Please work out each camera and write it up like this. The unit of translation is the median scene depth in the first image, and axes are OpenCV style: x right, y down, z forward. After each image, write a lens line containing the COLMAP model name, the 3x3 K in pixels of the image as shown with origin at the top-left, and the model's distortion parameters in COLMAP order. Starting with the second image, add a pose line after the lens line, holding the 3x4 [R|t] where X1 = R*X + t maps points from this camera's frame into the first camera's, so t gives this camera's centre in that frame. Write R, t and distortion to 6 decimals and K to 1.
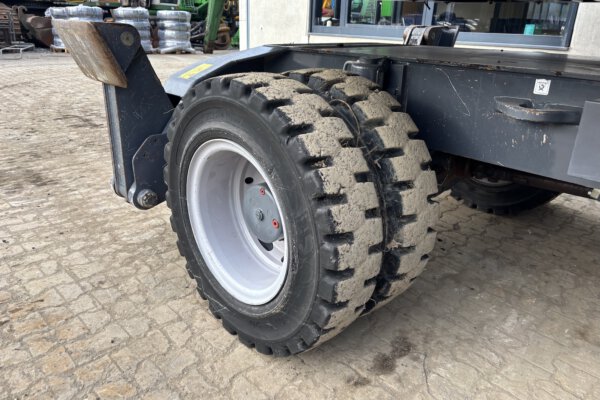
lens RADIAL K [[472.7, 0, 300.0], [0, 472.7, 200.0], [0, 0, 1]] dist [0.007115, 0.001514]
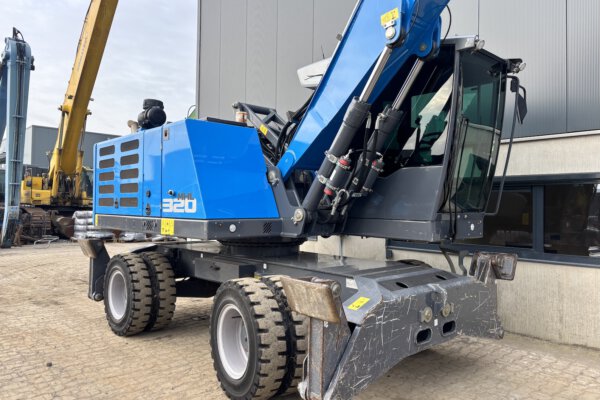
lens RADIAL K [[451.7, 0, 294.7], [0, 451.7, 197.3], [0, 0, 1]] dist [0.038853, -0.005112]
pose [[0.999921, -0.011367, -0.005279, 0.391636], [0.008506, 0.924857, -0.380220, 0.221062], [0.009204, 0.380145, 0.924881, -0.784025]]
